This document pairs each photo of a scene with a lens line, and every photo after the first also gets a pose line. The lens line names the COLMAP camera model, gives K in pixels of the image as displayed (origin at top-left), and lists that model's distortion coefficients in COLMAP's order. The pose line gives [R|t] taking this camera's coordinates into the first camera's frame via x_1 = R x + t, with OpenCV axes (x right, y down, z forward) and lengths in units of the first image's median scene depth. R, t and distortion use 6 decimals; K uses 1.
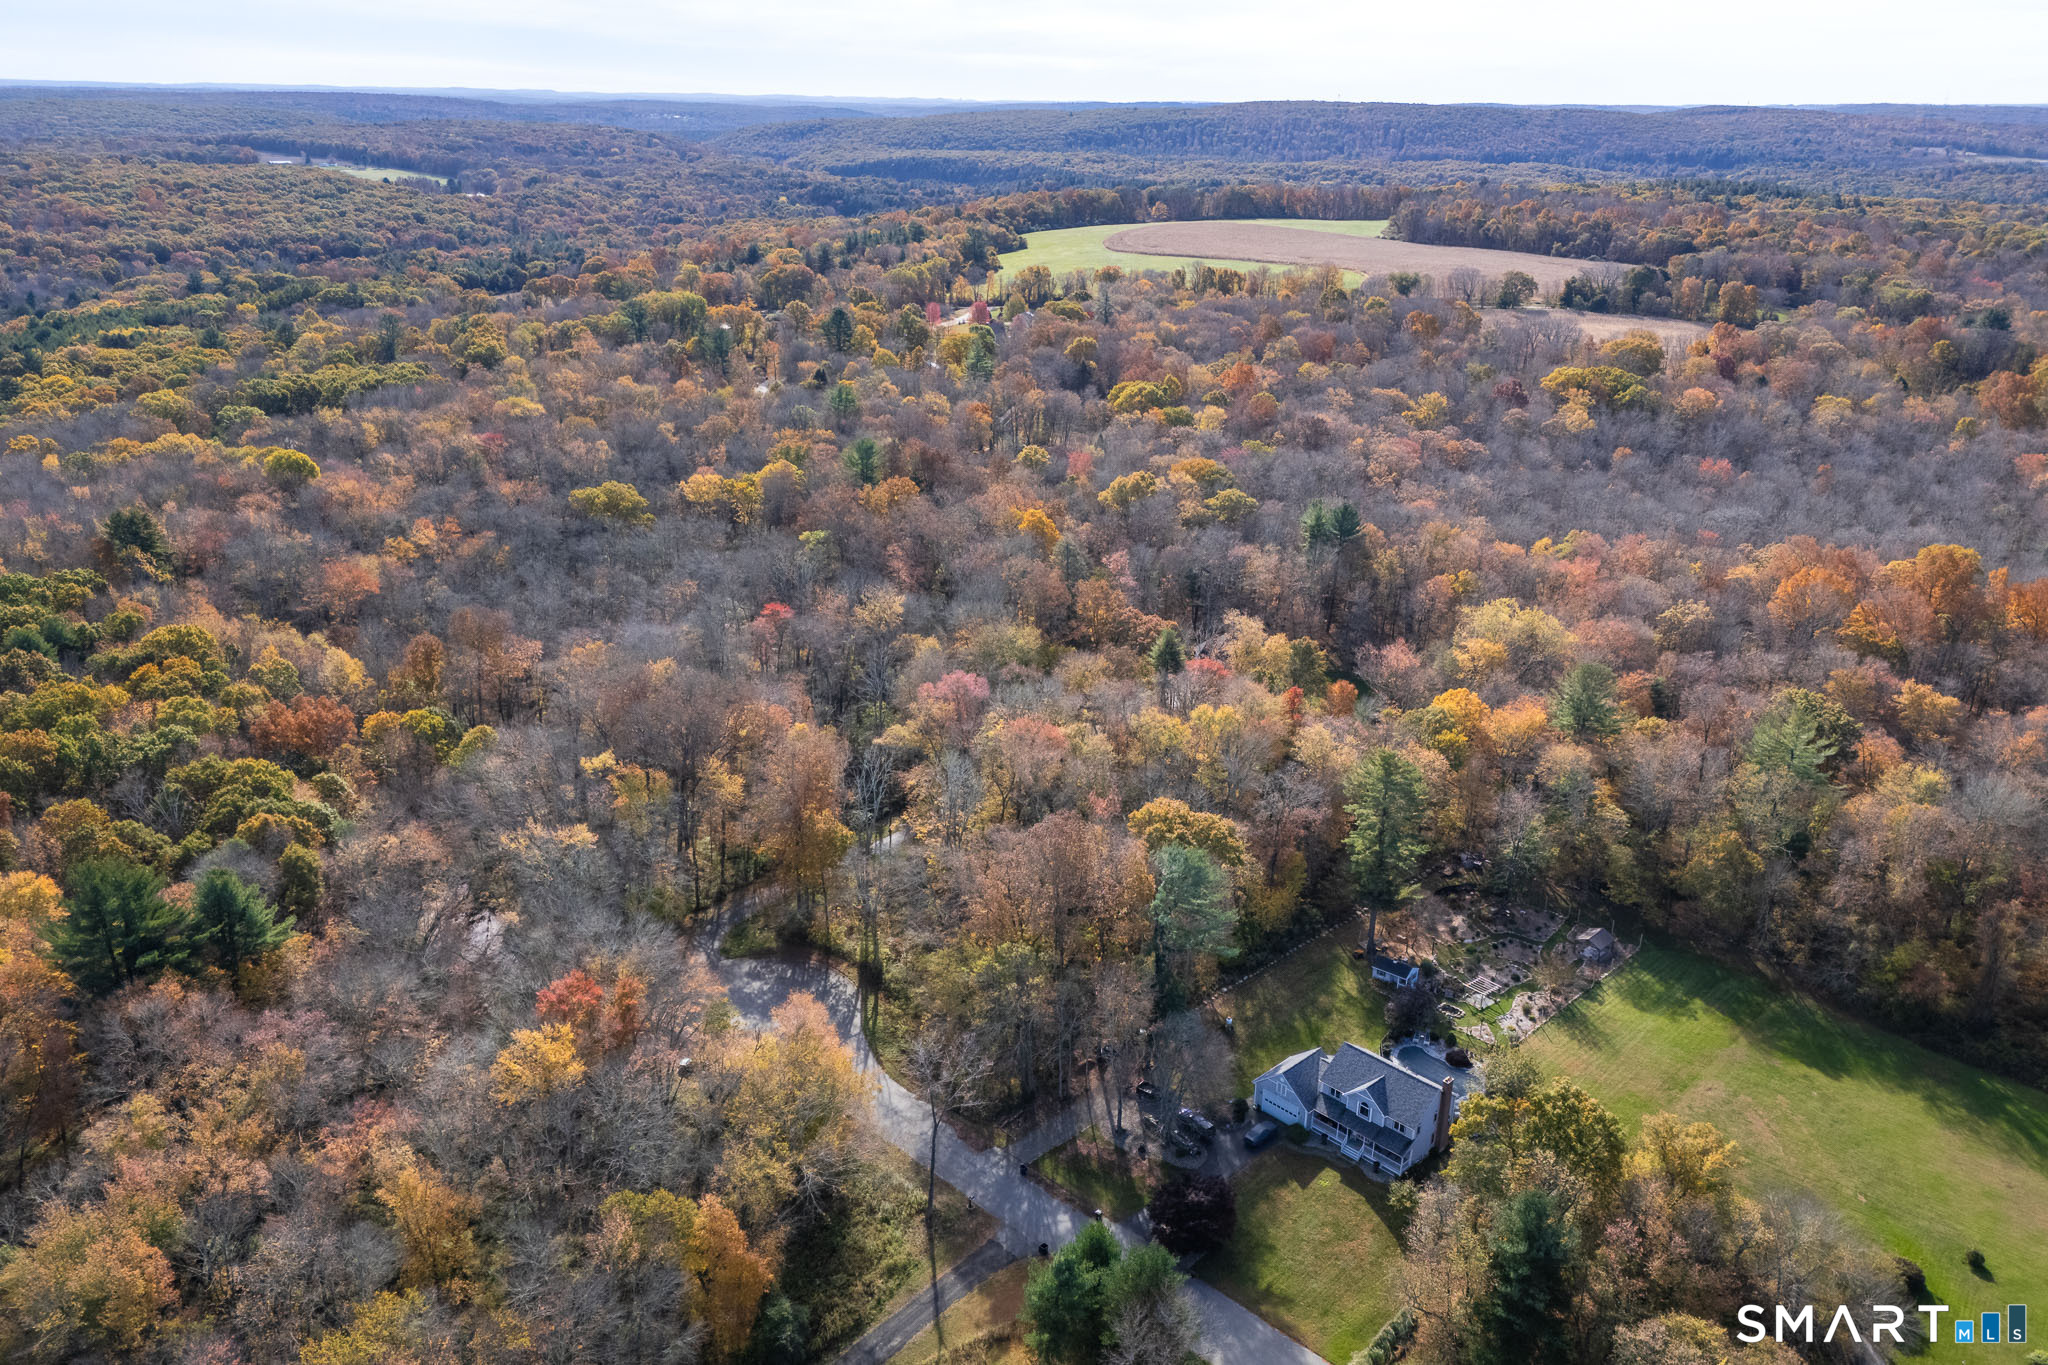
lens RADIAL K [[1541.8, 0, 1024.0], [0, 1541.8, 682.5], [0, 0, 1]] dist [0.097557, -0.096149]
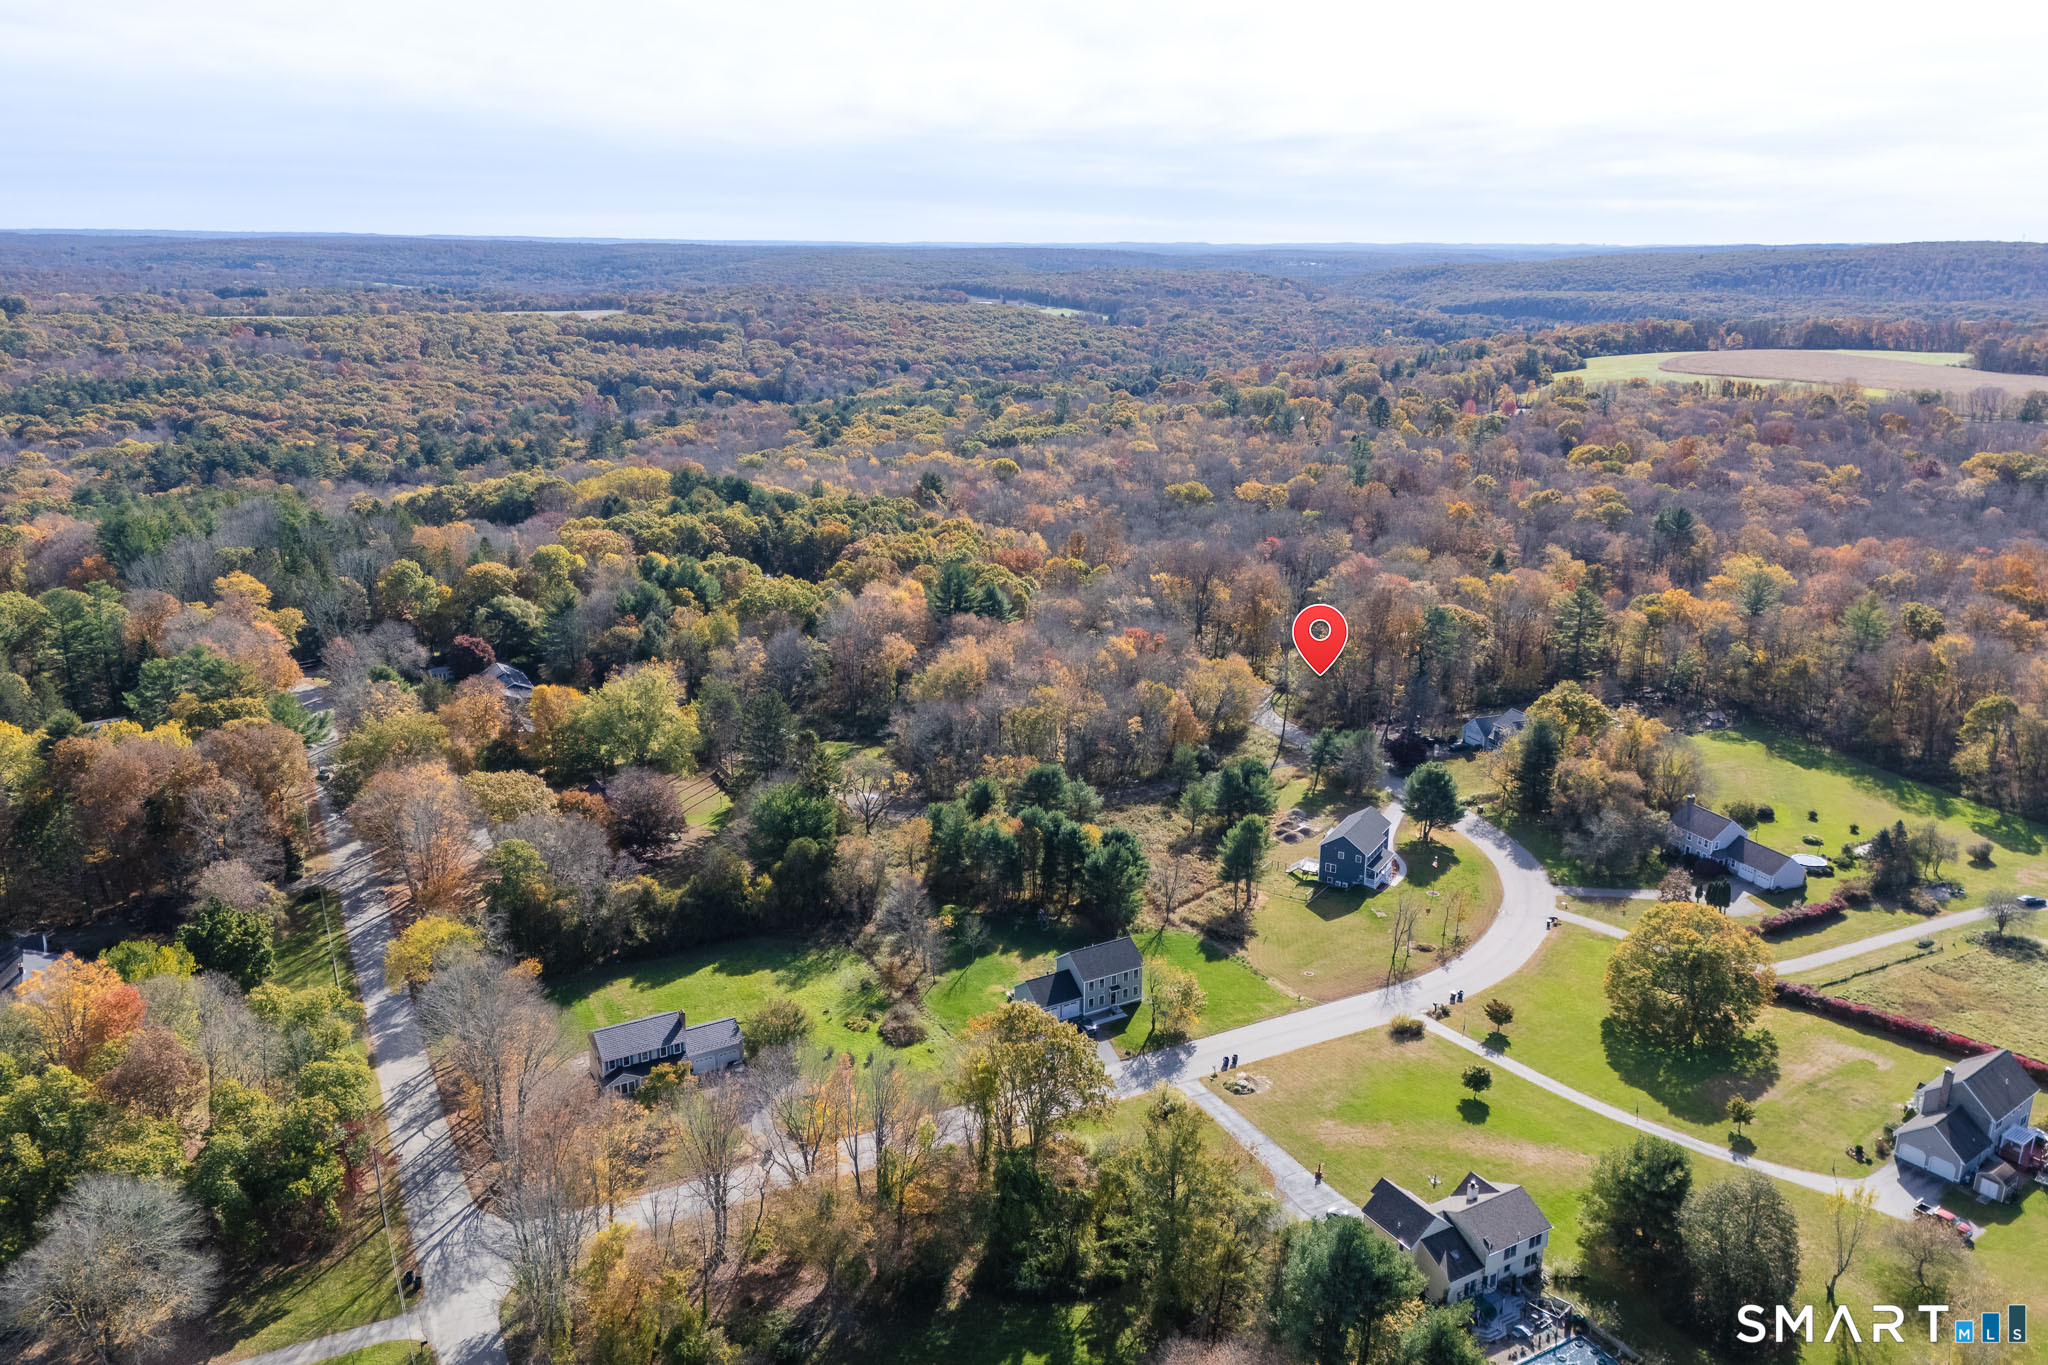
lens RADIAL K [[1495.2, 0, 1024.0], [0, 1495.2, 682.5], [0, 0, 1]] dist [0.054795, -0.036002]
pose [[0.924986, 0.101036, -0.366323, 0.043004], [-0.128610, 0.990352, -0.051598, 0.049061], [0.357575, 0.094840, 0.929056, -0.126099]]
